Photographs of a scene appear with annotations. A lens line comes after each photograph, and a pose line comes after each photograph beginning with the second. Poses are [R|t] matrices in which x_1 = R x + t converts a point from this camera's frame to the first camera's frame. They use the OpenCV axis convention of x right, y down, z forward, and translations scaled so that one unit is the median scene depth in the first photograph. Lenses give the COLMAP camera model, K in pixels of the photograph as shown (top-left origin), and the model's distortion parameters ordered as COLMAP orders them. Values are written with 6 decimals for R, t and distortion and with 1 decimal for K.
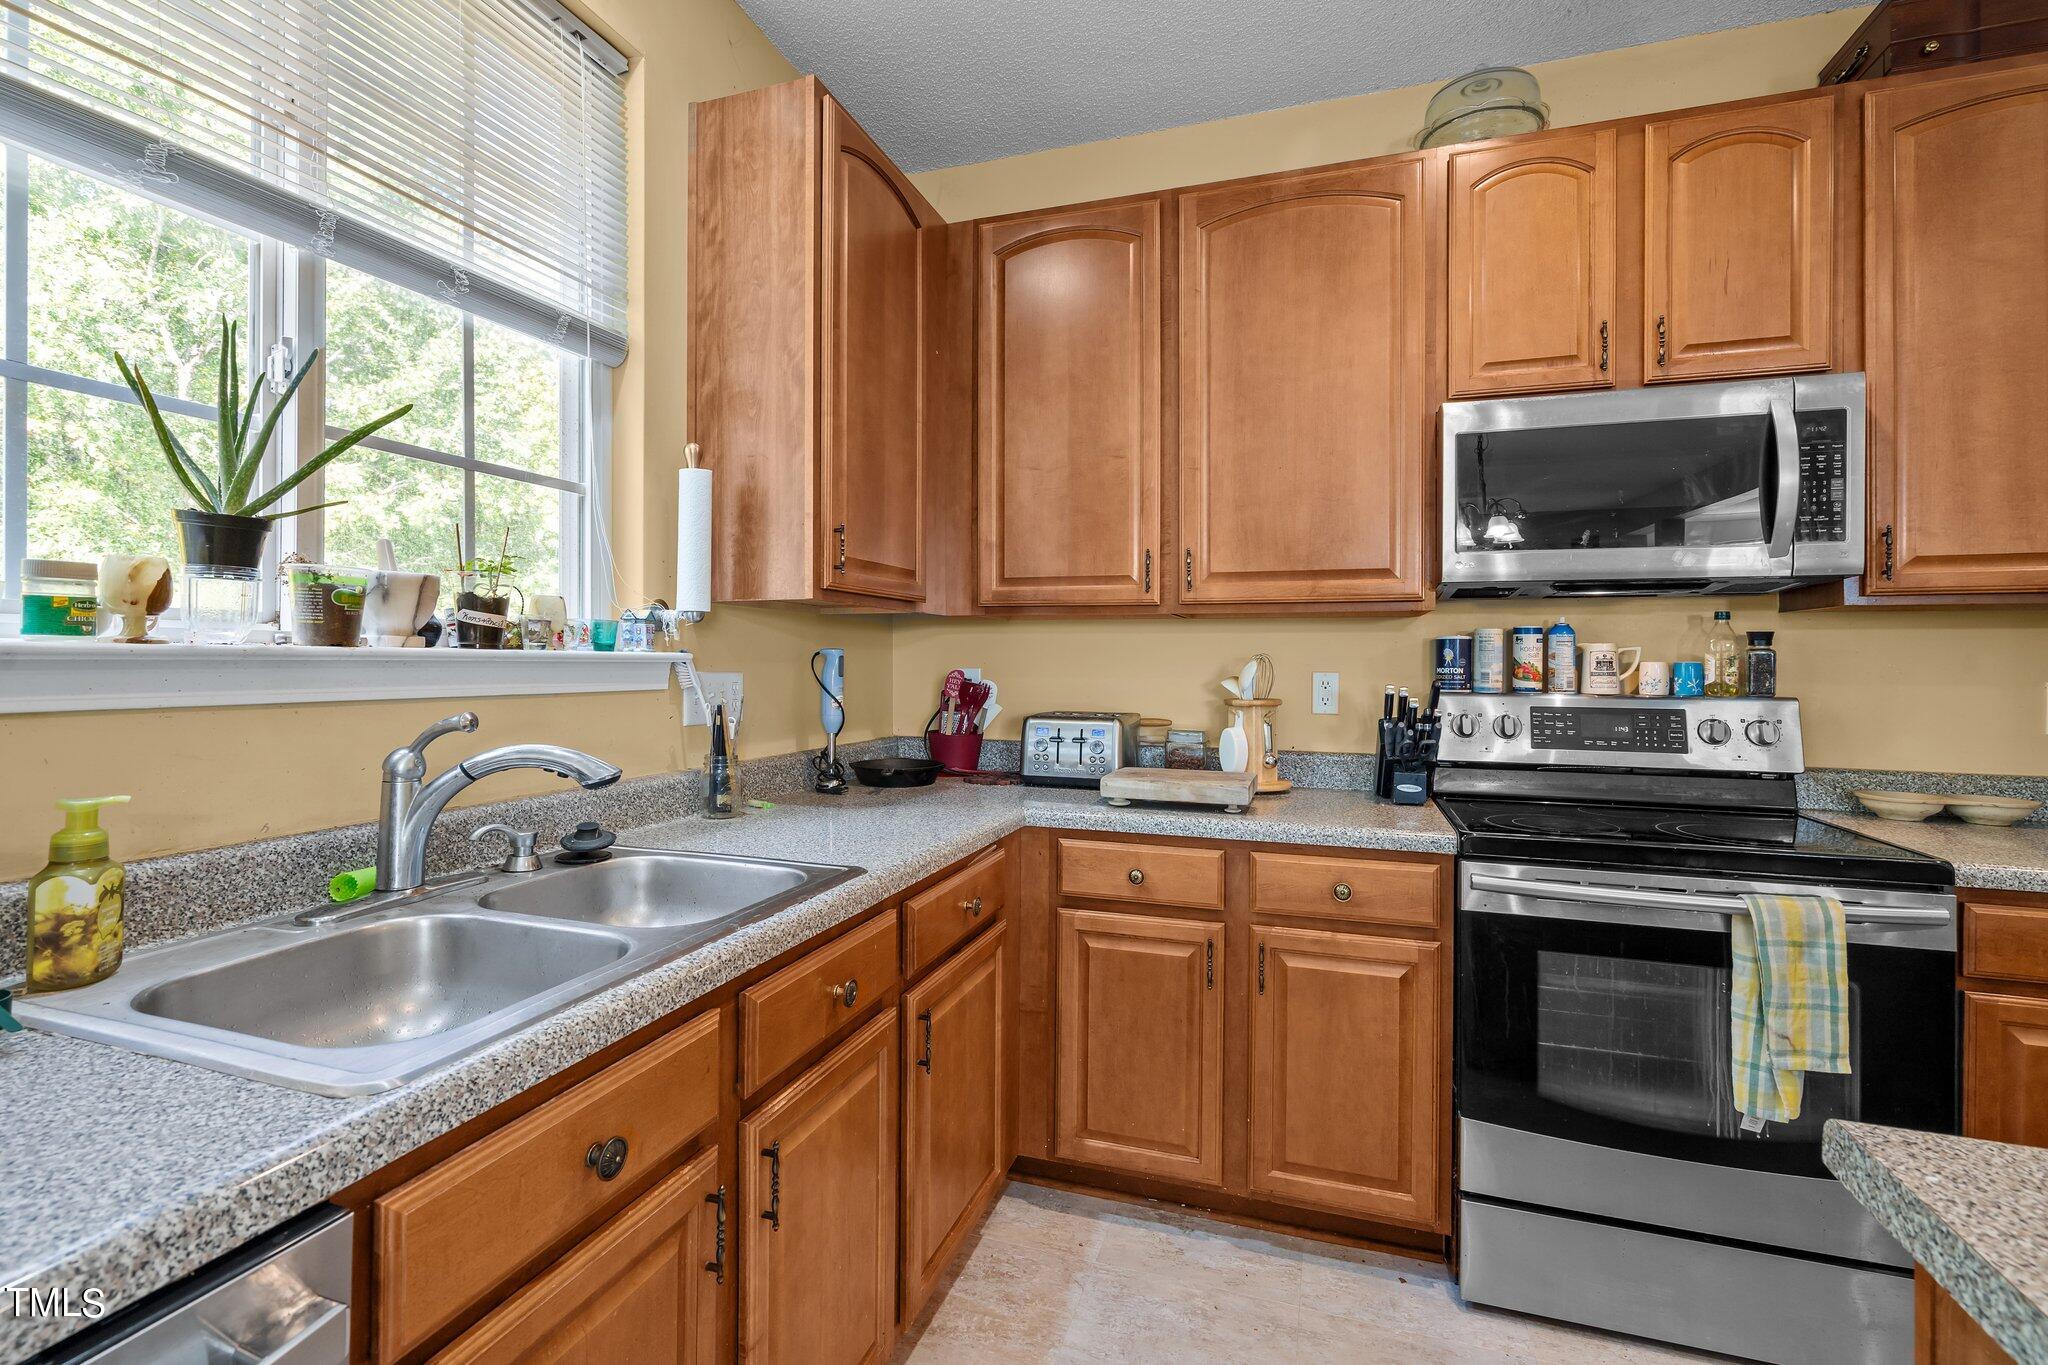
lens RADIAL K [[930.4, 0, 1014.7], [0, 930.4, 657.3], [0, 0, 1]] dist [-0.003994, 0.000274]
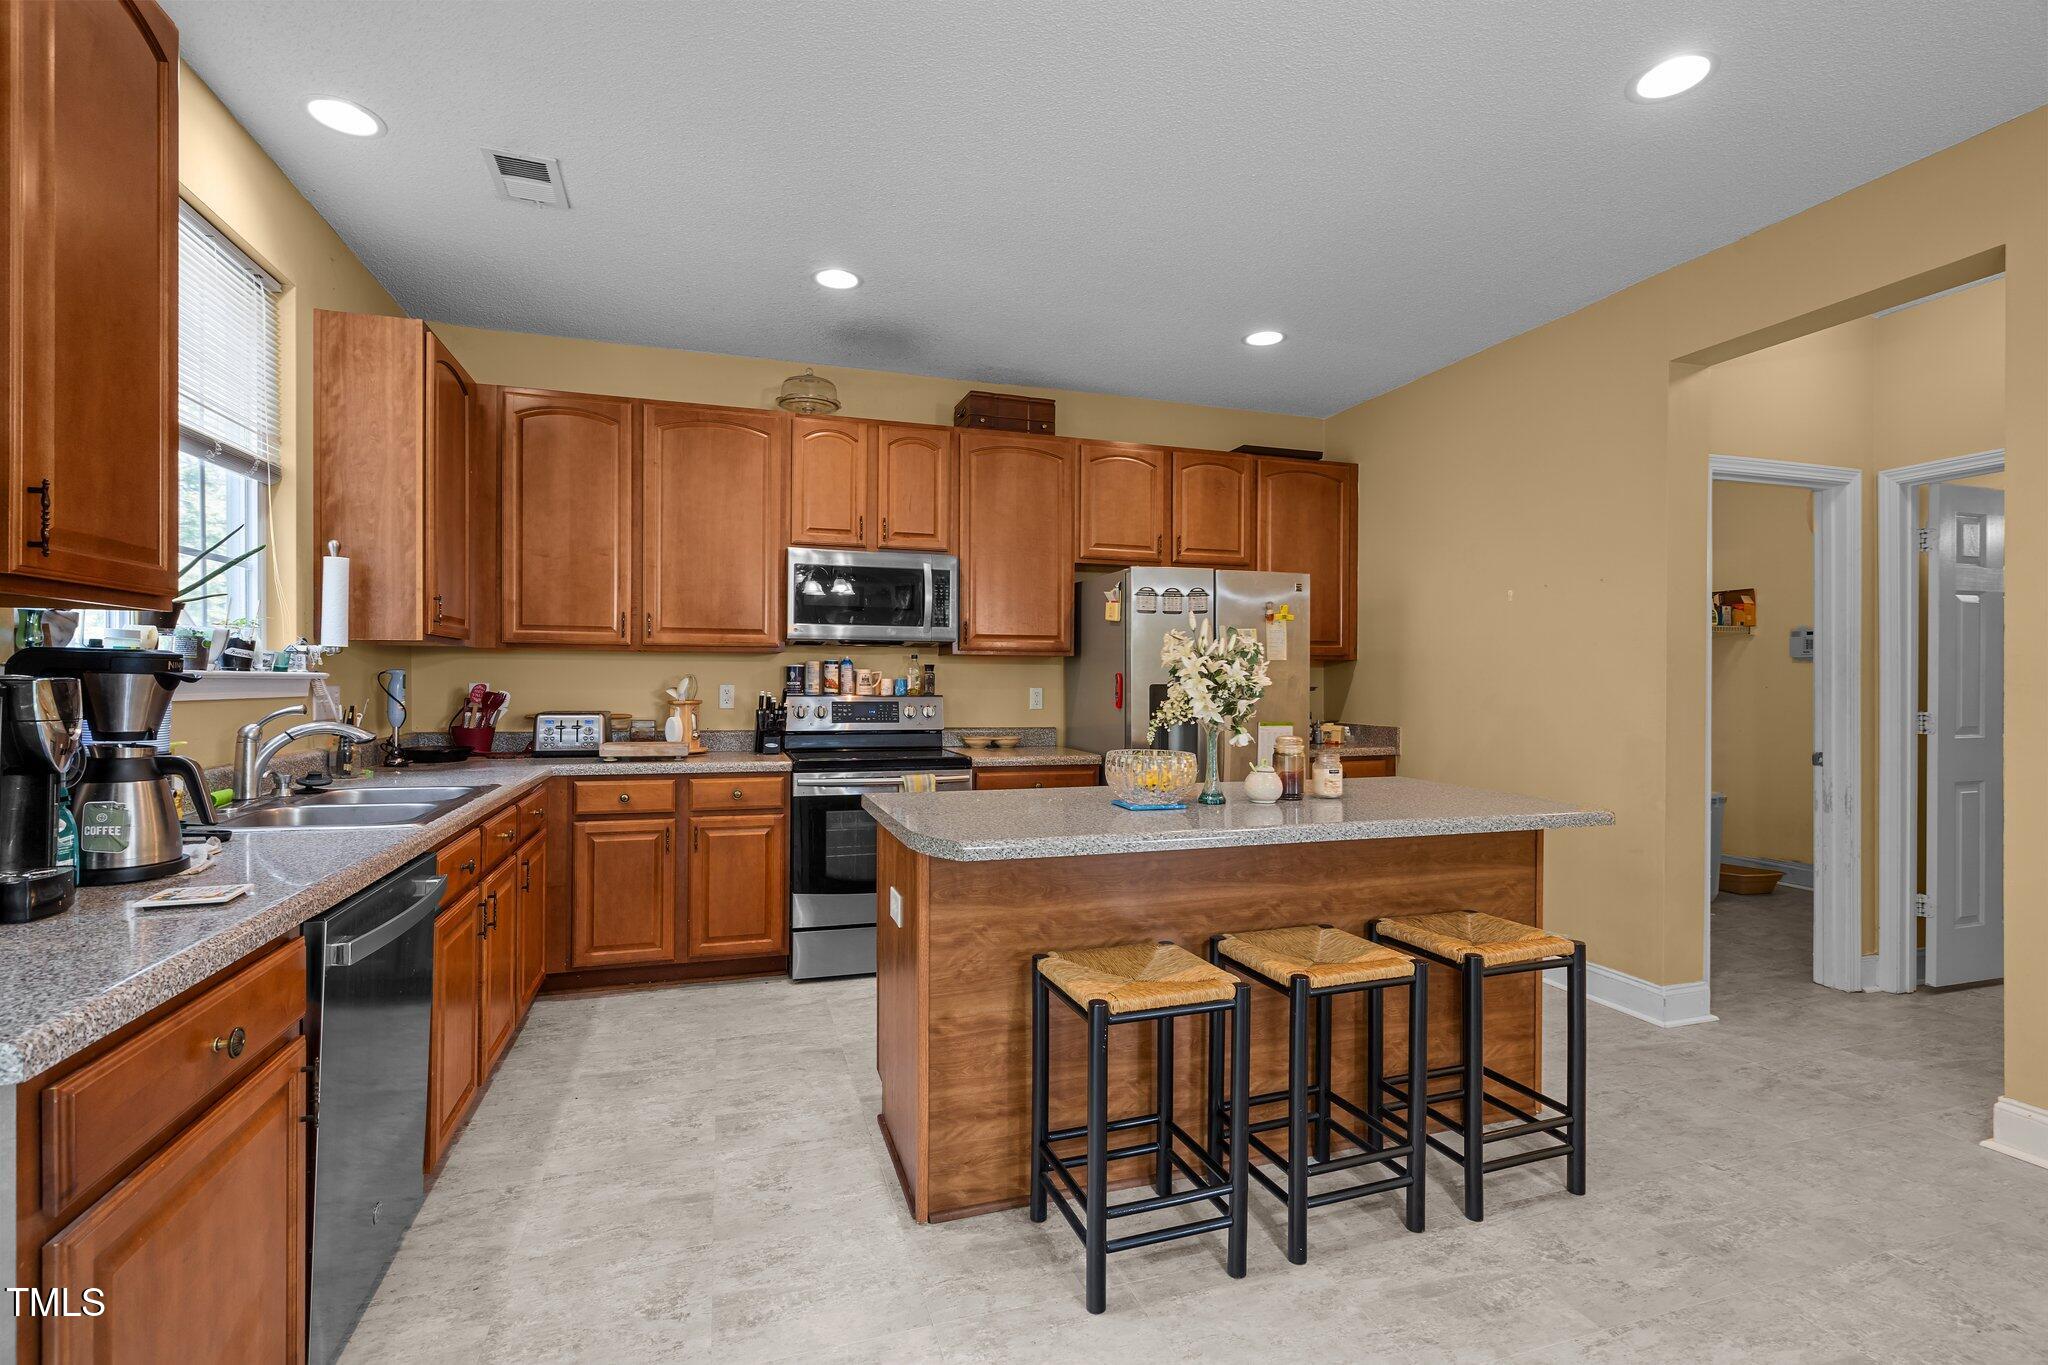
lens RADIAL K [[930.6, 0, 1020.3], [0, 930.6, 677.7], [0, 0, 1]] dist [-0.002005, -0.000007]
pose [[0.799860, 0.001150, 0.600186, -0.338100], [-0.003766, 0.999988, 0.003103, -0.005477], [-0.600175, -0.004742, 0.799855, -0.898432]]
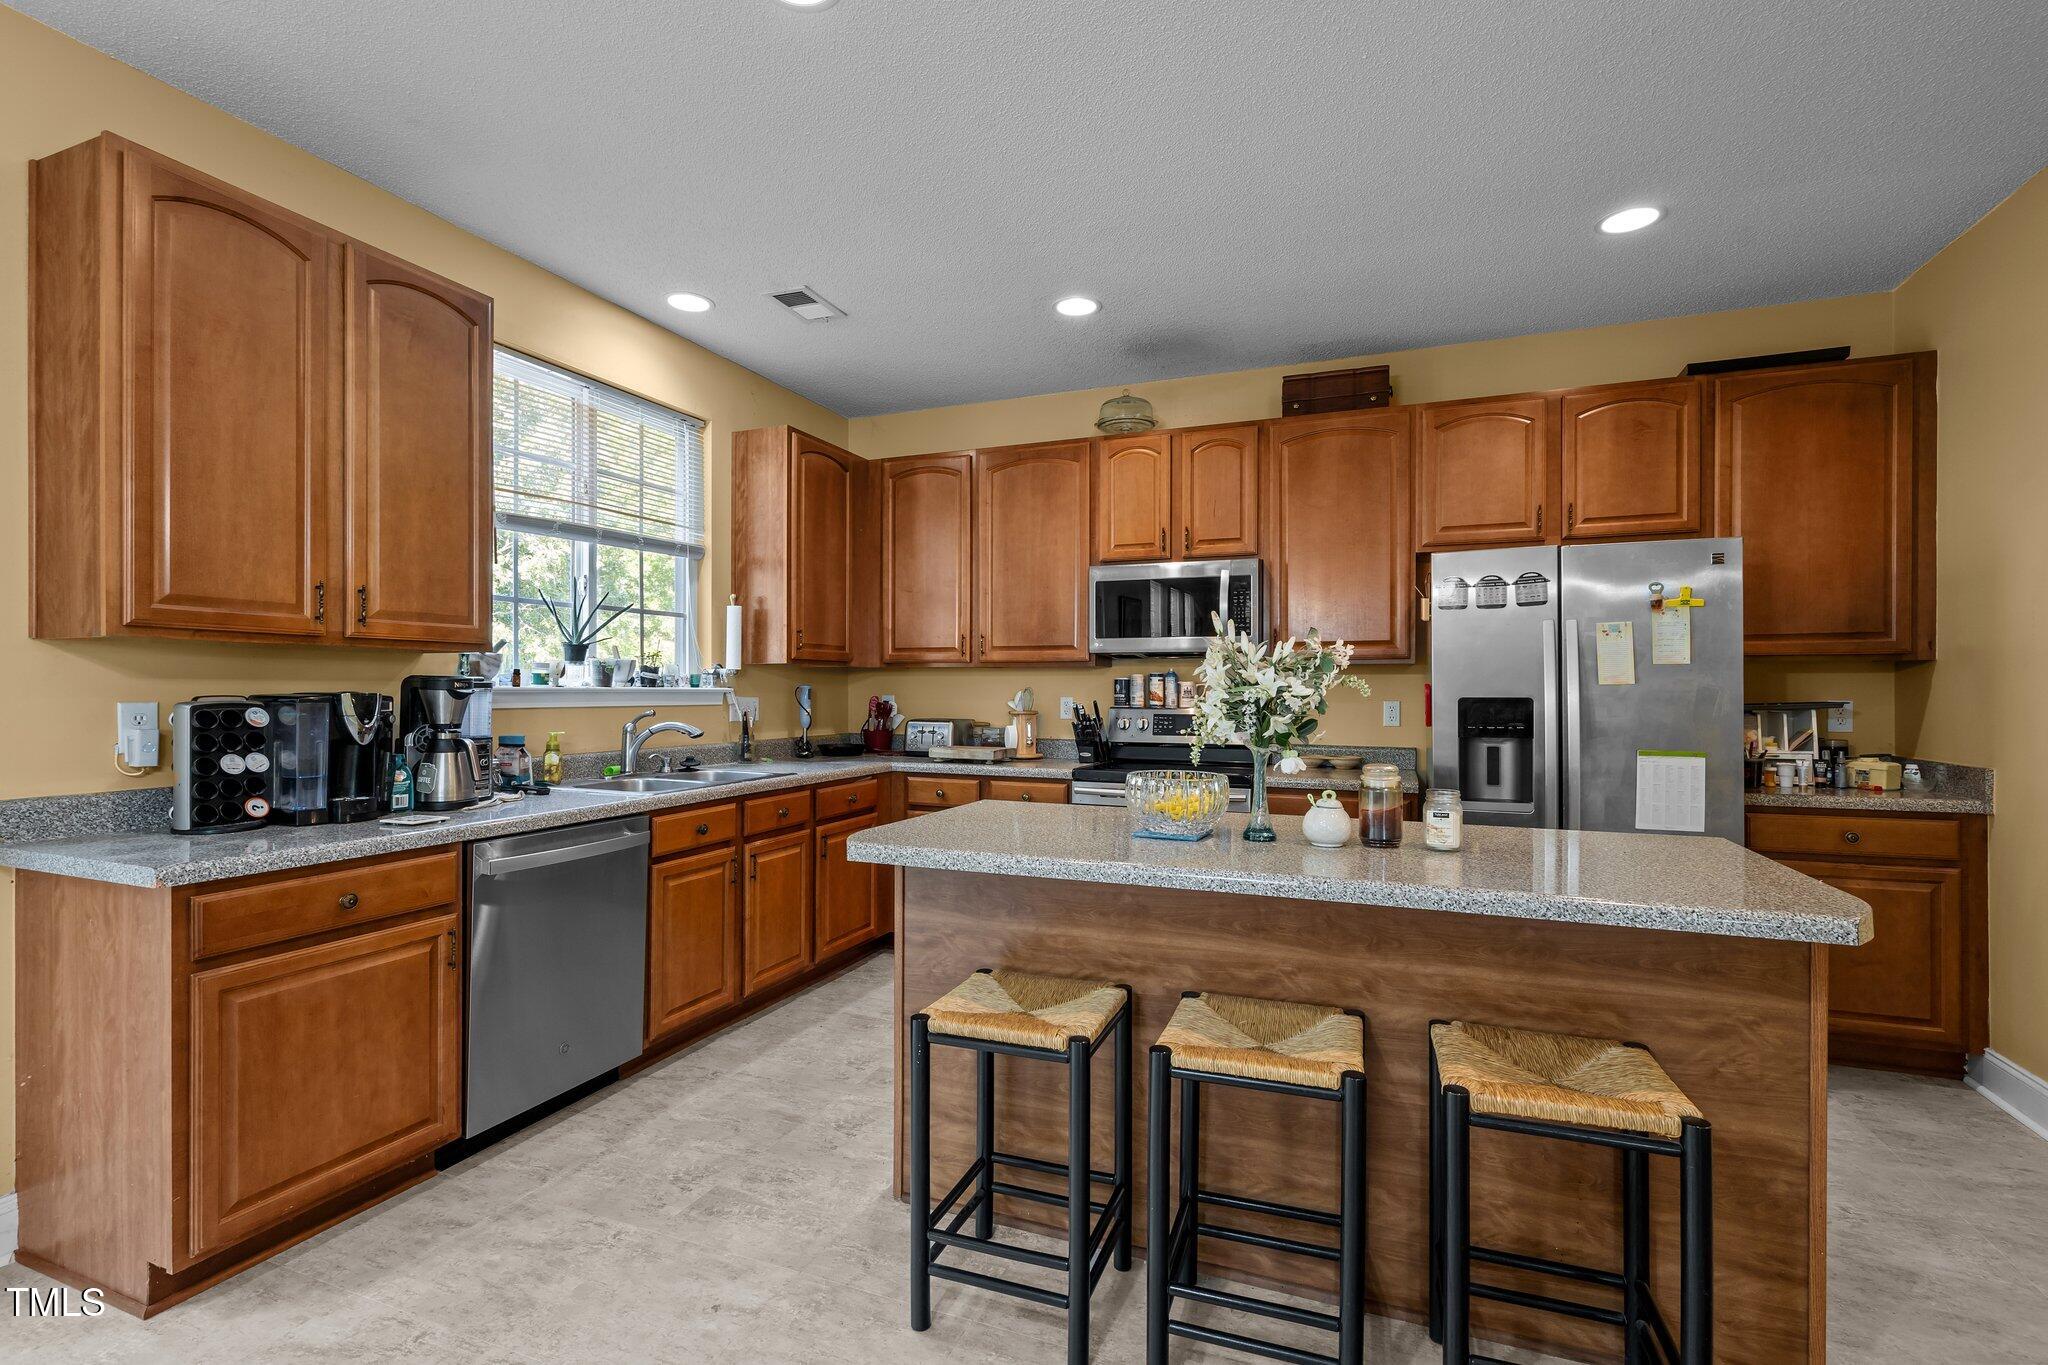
lens RADIAL K [[949.4, 0, 1024.0], [0, 949.4, 682.5], [0, 0, 1]] dist [-0.000168, 0.000356]
pose [[0.998218, -0.001936, -0.059640, 0.452528], [0.001707, 0.999991, -0.003896, -0.007518], [0.059647, 0.003788, 0.998212, -1.146836]]
